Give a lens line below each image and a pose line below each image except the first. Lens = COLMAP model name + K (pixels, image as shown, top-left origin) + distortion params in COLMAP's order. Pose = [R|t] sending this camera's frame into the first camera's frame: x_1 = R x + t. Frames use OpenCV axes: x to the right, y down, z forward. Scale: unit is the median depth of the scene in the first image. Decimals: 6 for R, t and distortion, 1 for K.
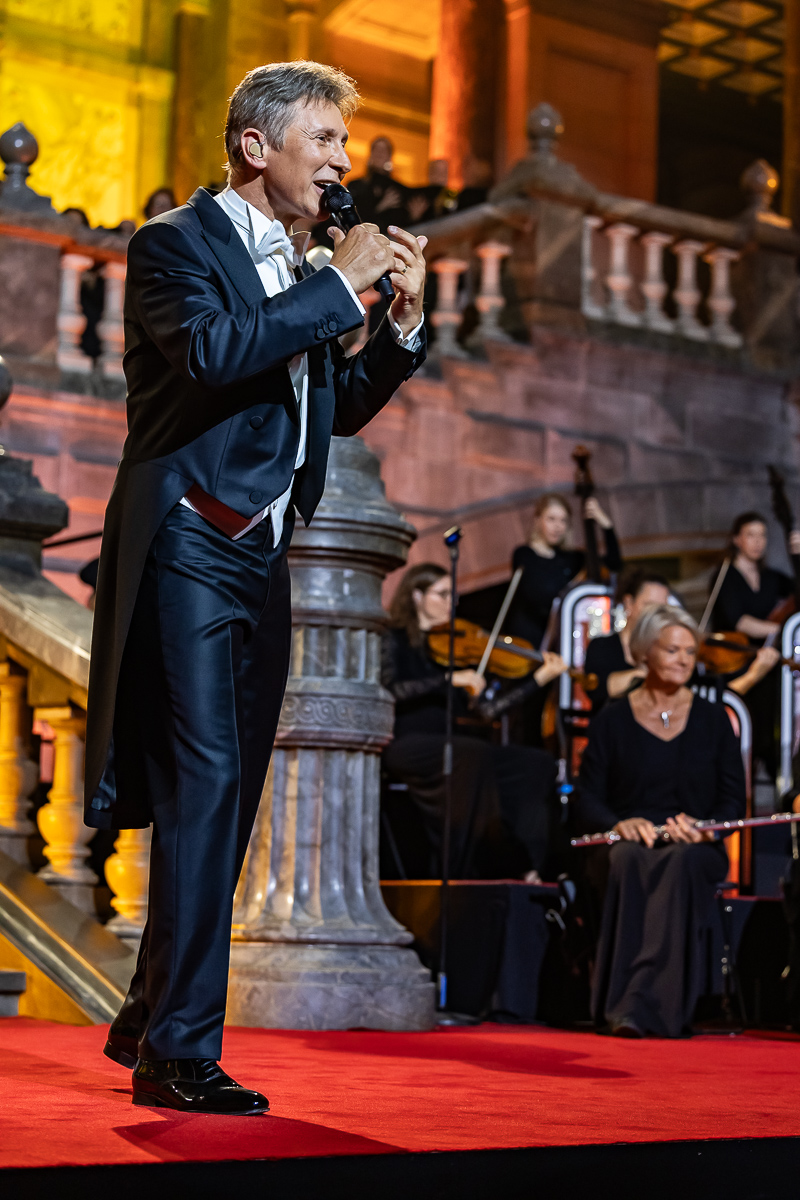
lens RADIAL K [[2427.1, 0, 400.0], [0, 2427.1, 600.0], [0, 0, 1]] dist [0.022416, 0.360988]
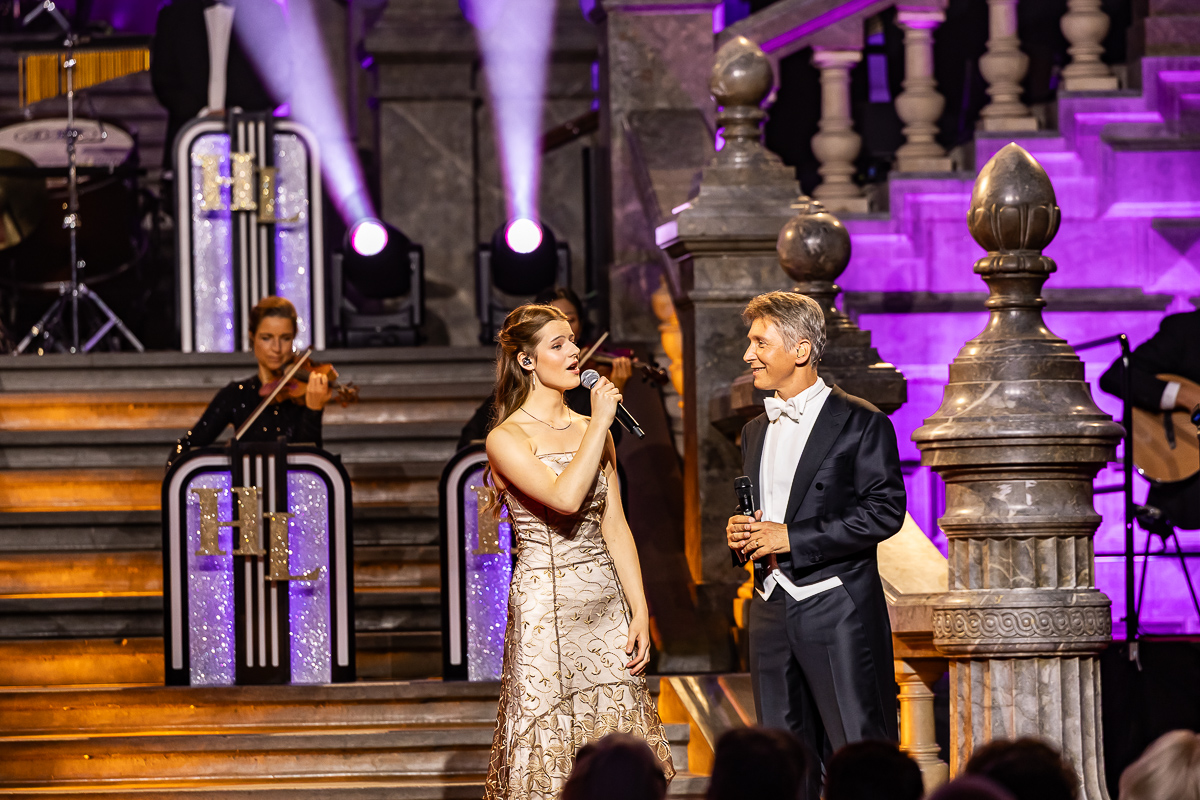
lens RADIAL K [[7102.6, 0, 600.0], [0, 7102.6, 400.0], [0, 0, 1]] dist [-0.072675, -6.142282]
pose [[0.872048, -0.063797, -0.485245, 0.826034], [0.109880, 0.991678, 0.067088, -0.172852], [0.476927, -0.111823, 0.871801, -1.089535]]
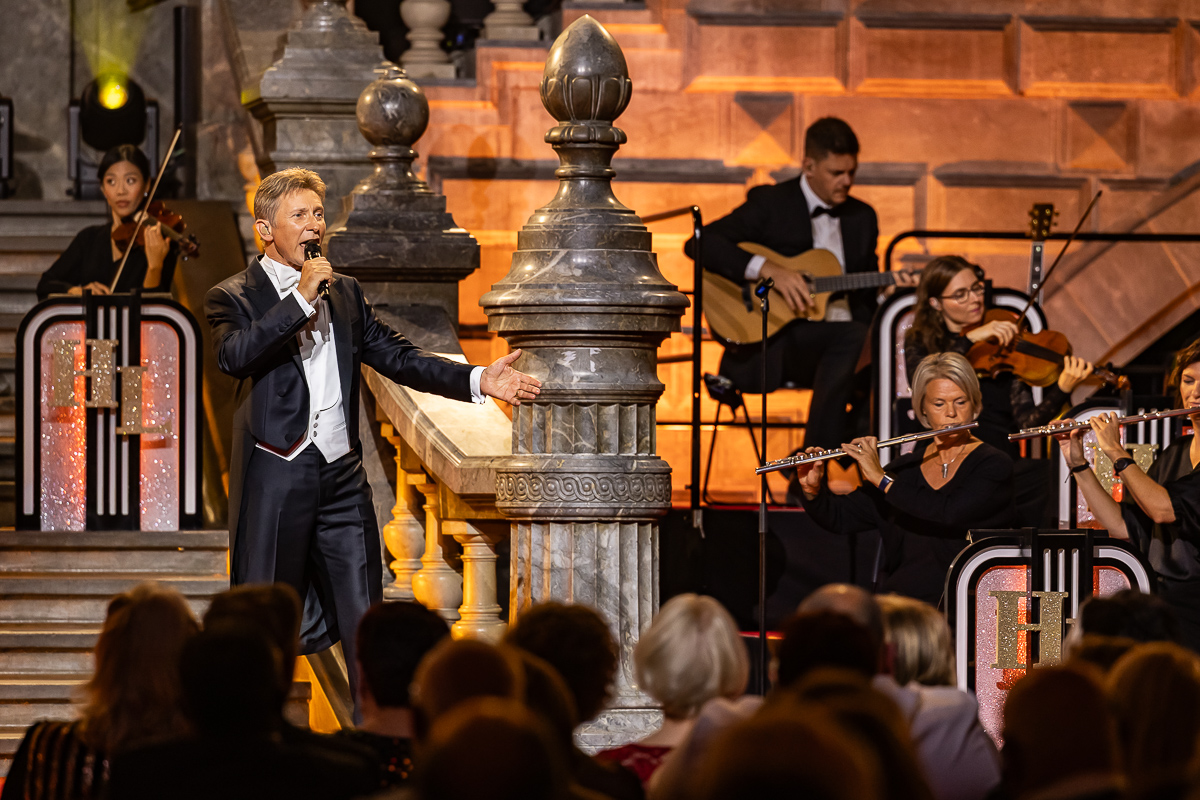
lens RADIAL K [[7102.6, 0, 600.0], [0, 7102.6, 400.0], [0, 0, 1]] dist [-0.072675, -6.142282]
pose [[0.897548, -0.031522, -0.439789, 0.854053], [0.079733, 0.992601, 0.091578, -0.174083], [0.433648, -0.117261, 0.893420, -1.107684]]
